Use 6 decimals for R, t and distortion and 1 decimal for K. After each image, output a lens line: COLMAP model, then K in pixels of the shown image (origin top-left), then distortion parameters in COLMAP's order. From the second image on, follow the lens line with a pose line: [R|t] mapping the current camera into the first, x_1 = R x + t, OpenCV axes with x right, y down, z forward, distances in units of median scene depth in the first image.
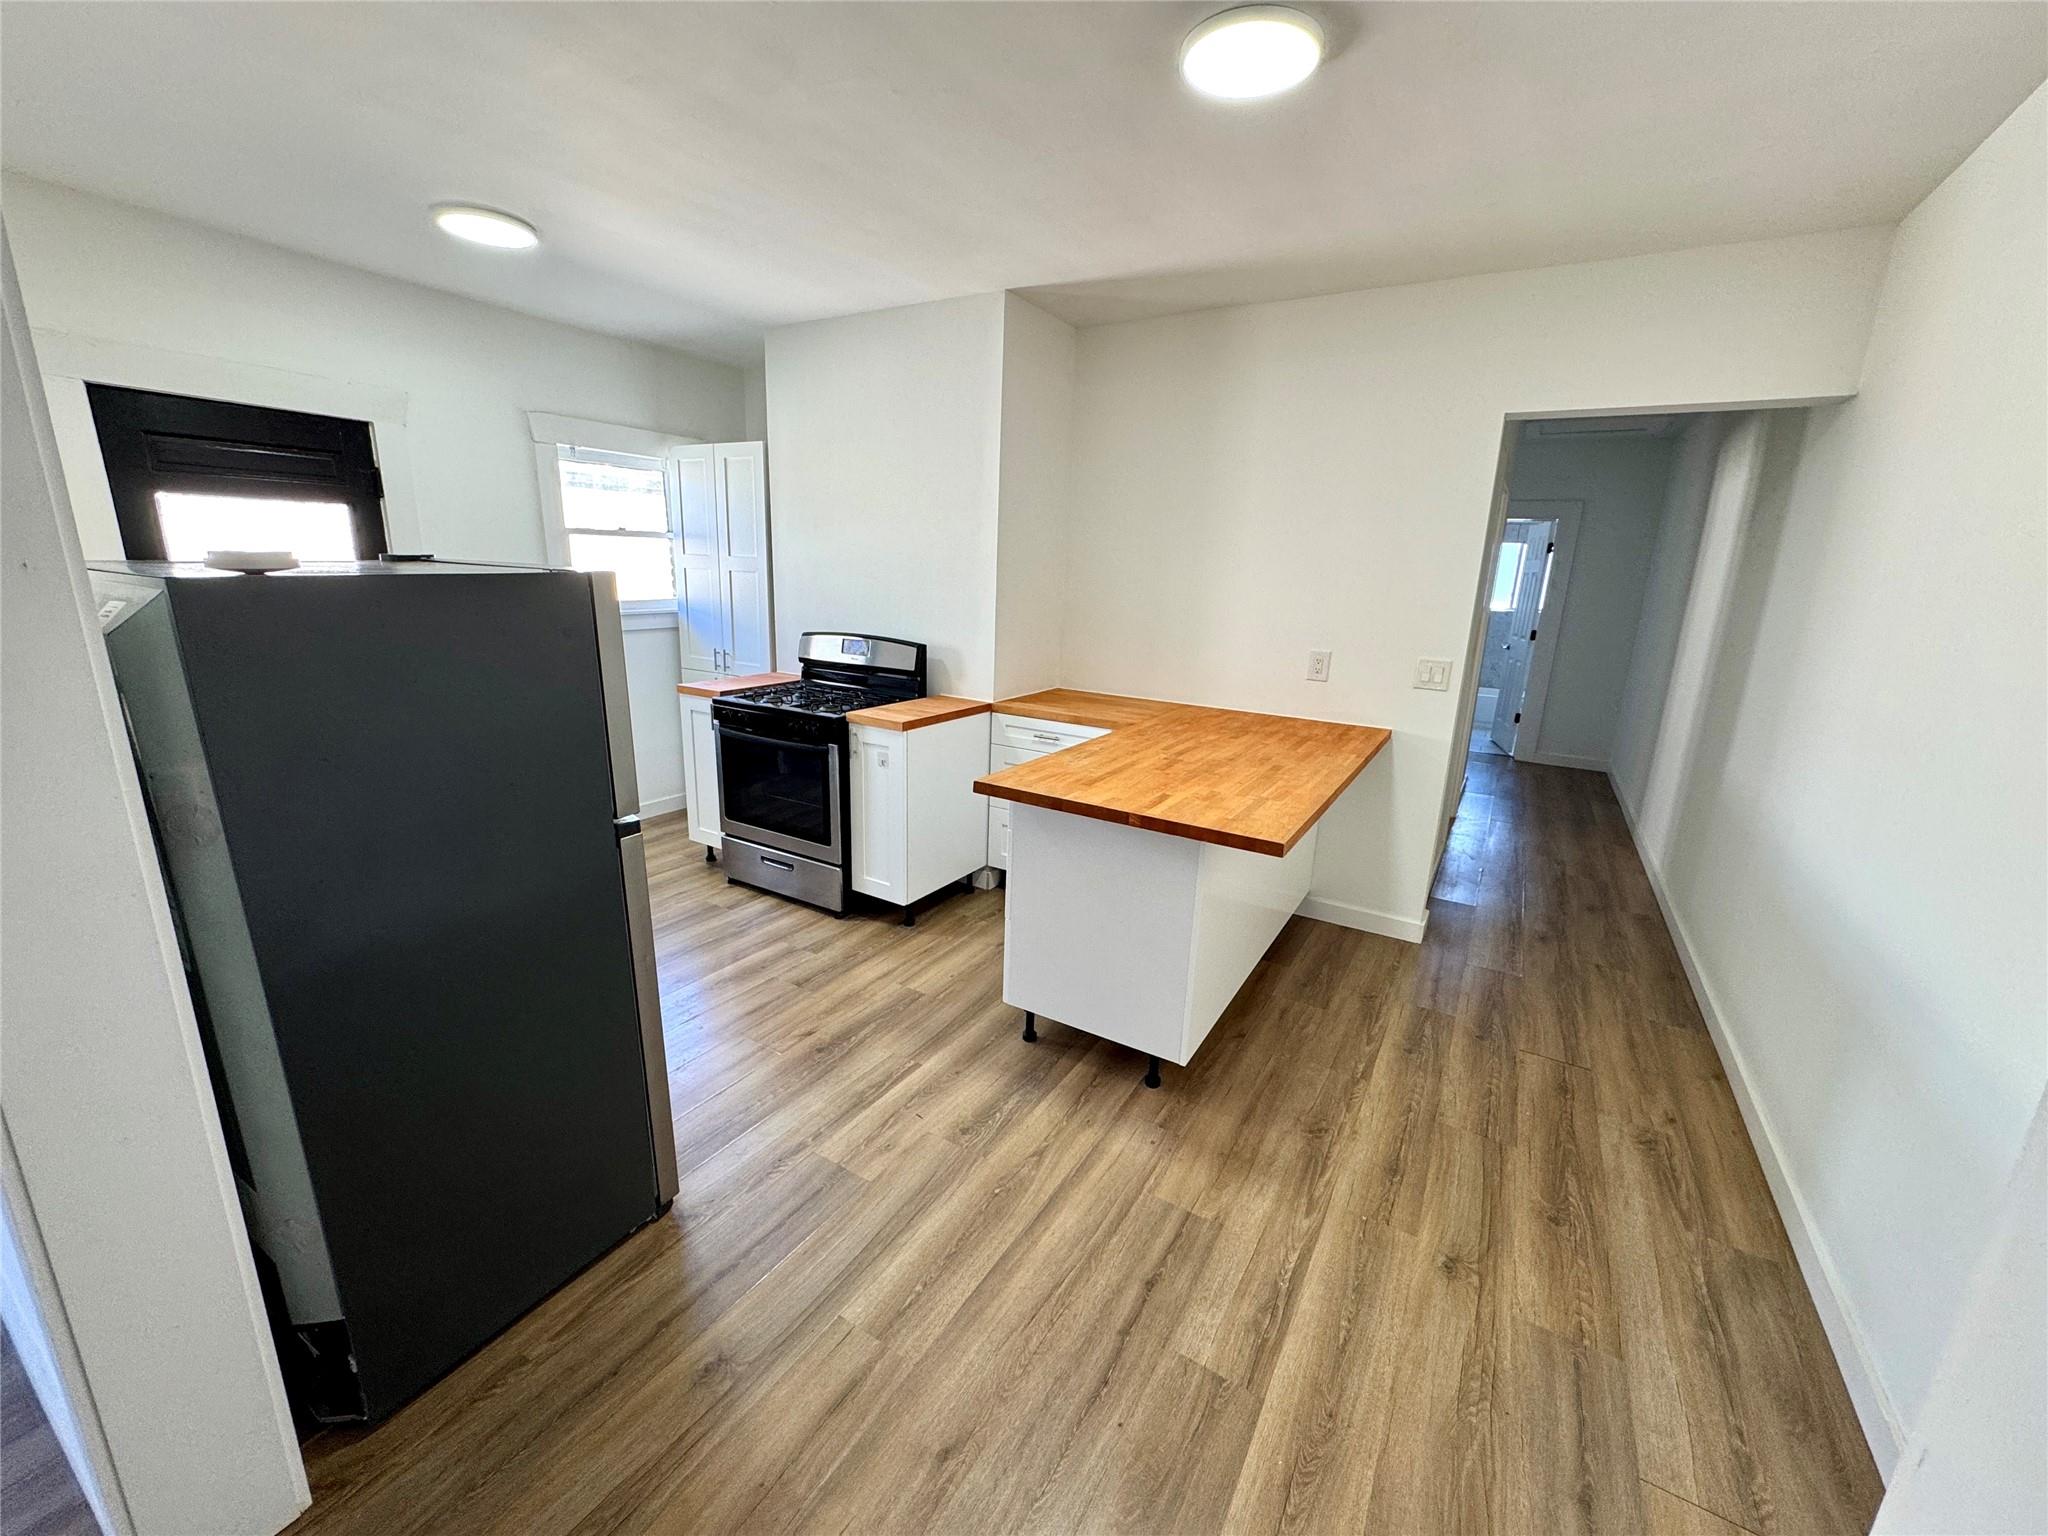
lens RADIAL K [[814.9, 0, 1018.1], [0, 814.9, 767.4], [0, 0, 1]] dist [-0.000238, 0.000146]
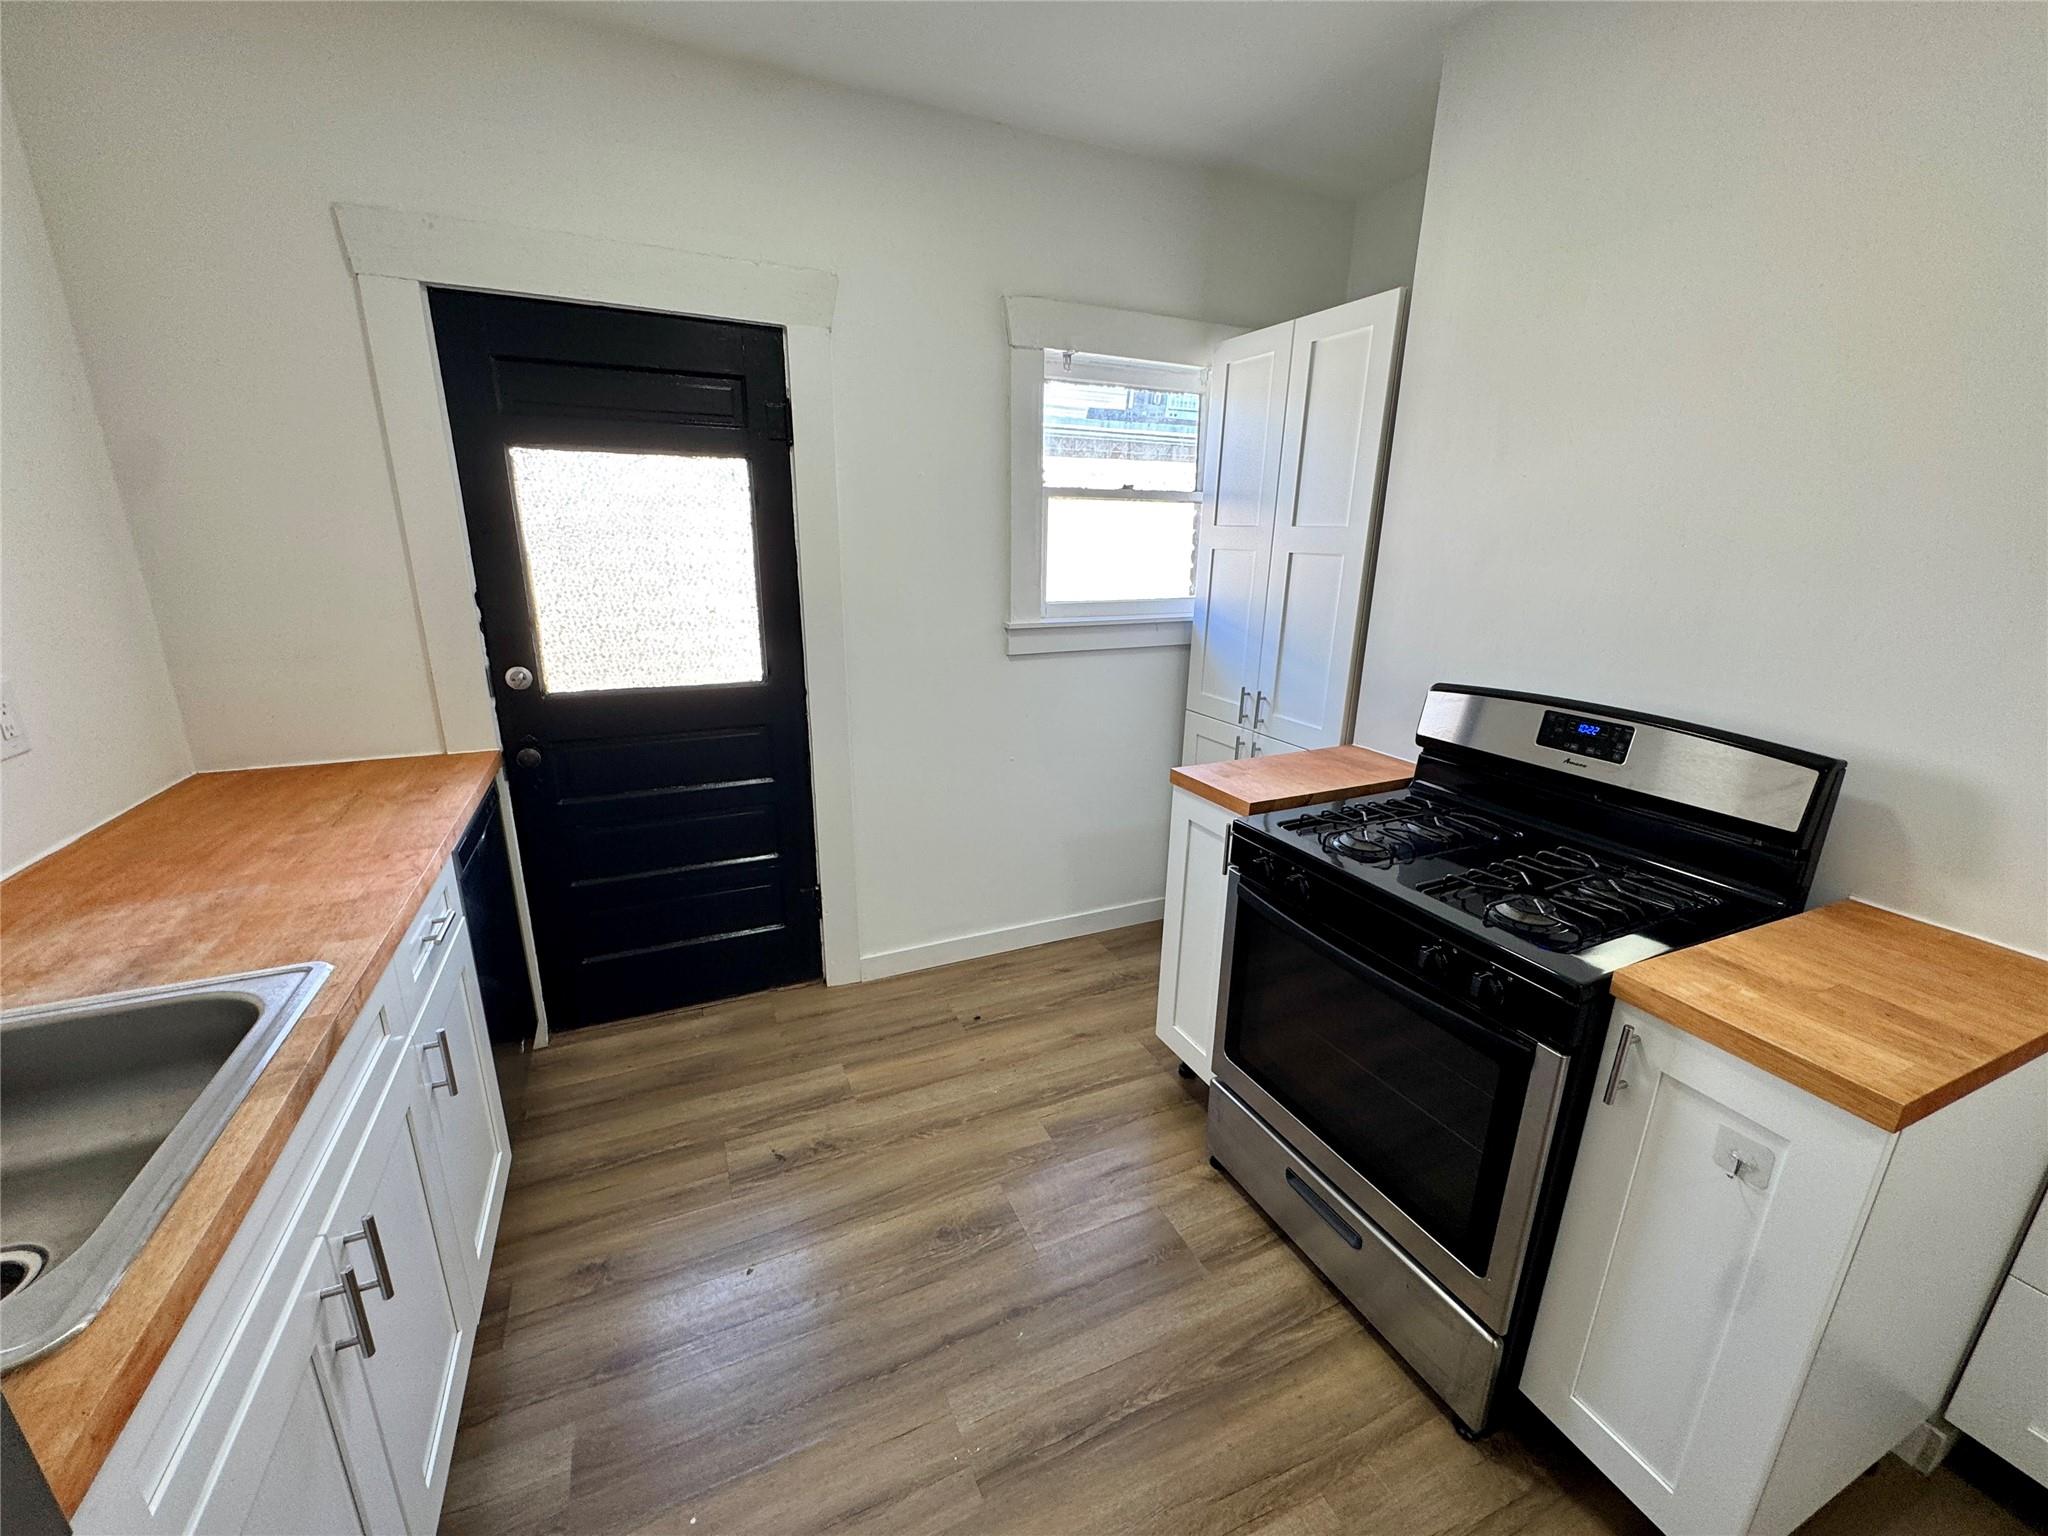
lens RADIAL K [[814.9, 0, 1022.9], [0, 814.9, 770.3], [0, 0, 1]] dist [-0.000238, 0.000146]
pose [[0.827956, 0.136205, -0.544000, -0.245845], [-0.123026, 0.990541, 0.060766, -0.142543], [0.547131, 0.016615, 0.836882, 0.589576]]
